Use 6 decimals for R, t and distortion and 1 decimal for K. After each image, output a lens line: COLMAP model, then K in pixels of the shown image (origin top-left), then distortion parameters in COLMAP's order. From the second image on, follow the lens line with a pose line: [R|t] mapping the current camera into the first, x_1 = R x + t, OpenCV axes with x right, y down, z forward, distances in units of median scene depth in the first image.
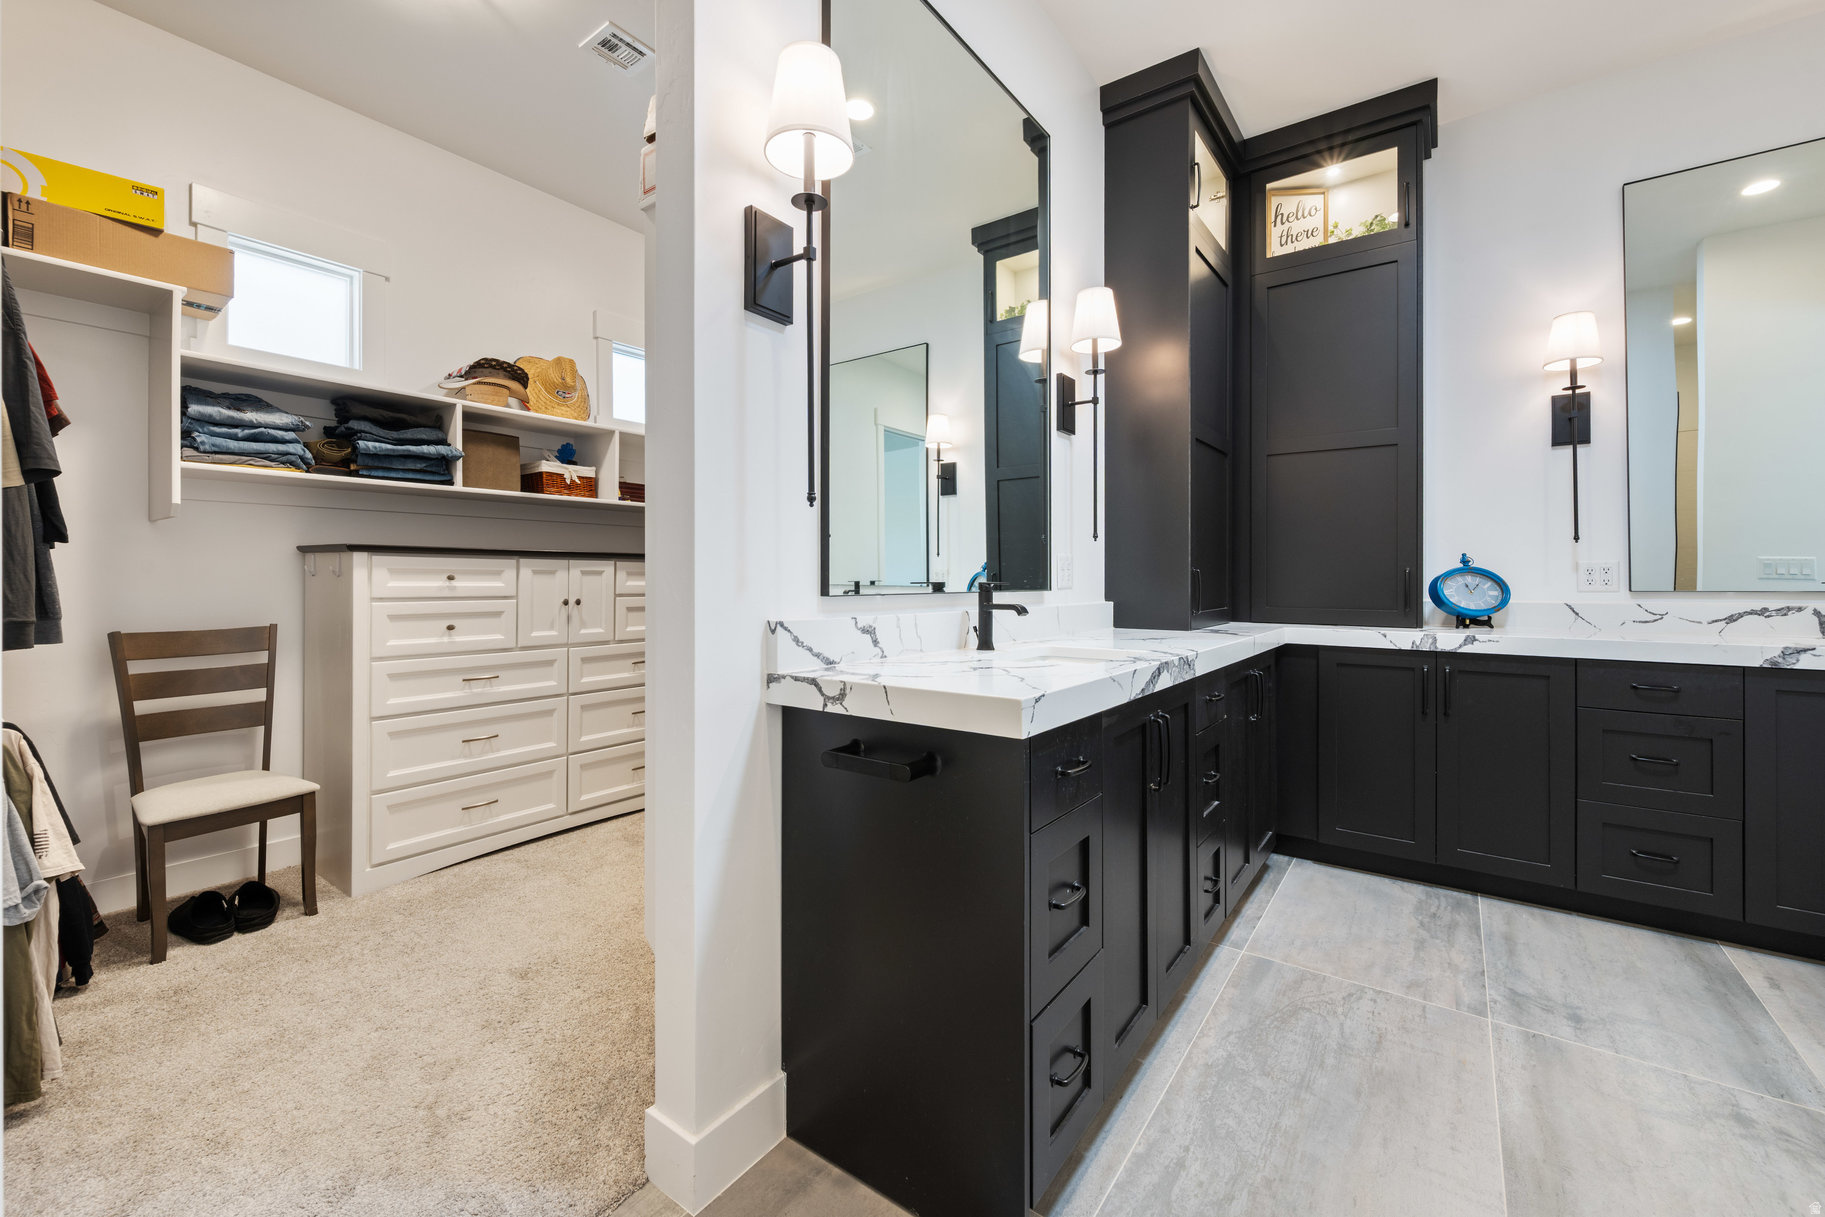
lens RADIAL K [[725.6, 0, 966.6], [0, 725.6, 581.2], [0, 0, 1]] dist [0.000951, 0.000592]
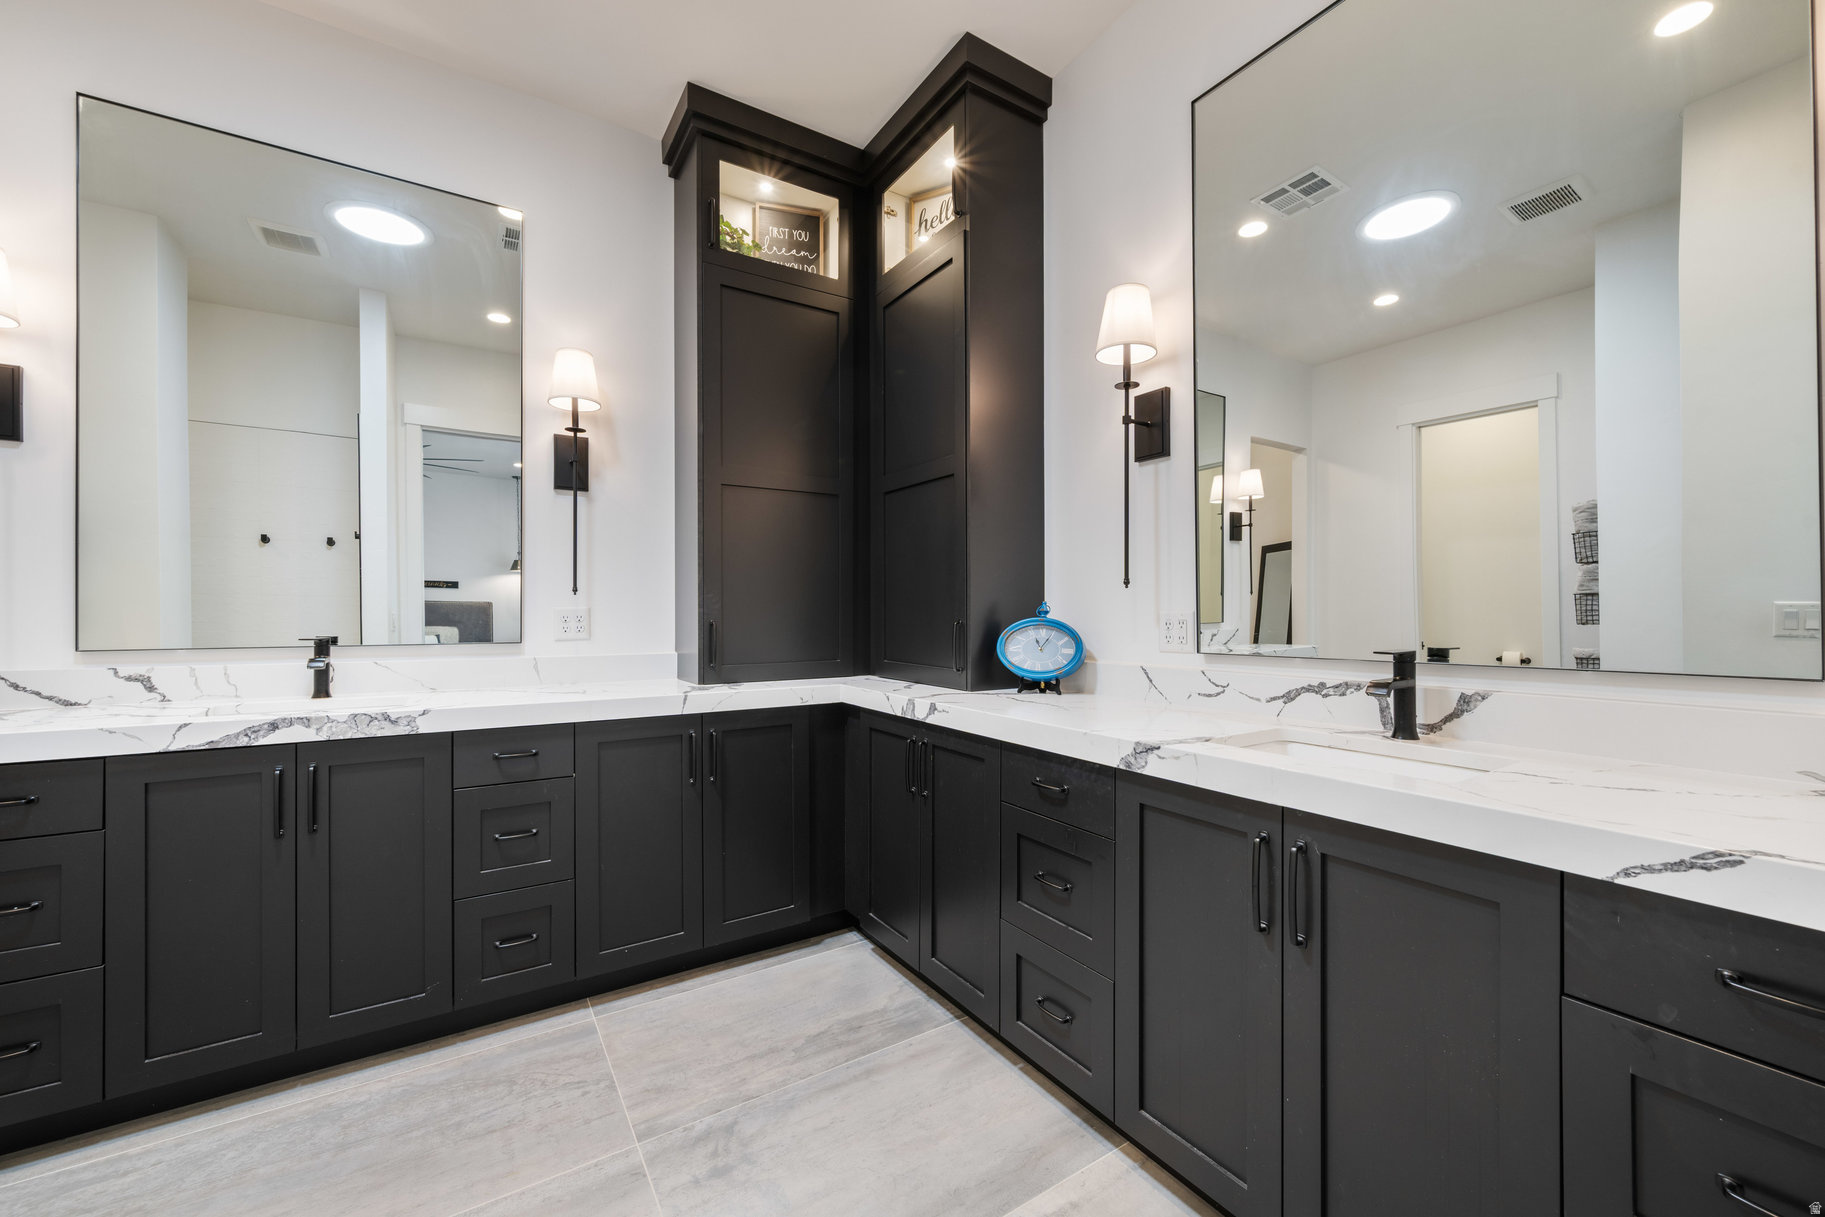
lens RADIAL K [[725.6, 0, 929.5], [0, 725.6, 601.9], [0, 0, 1]] dist [0.000951, 0.000592]
pose [[0.928124, -0.003013, -0.372260, 1.183140], [-0.000378, 0.999959, -0.009035, -0.039174], [0.372272, 0.008526, 0.928085, 0.265697]]
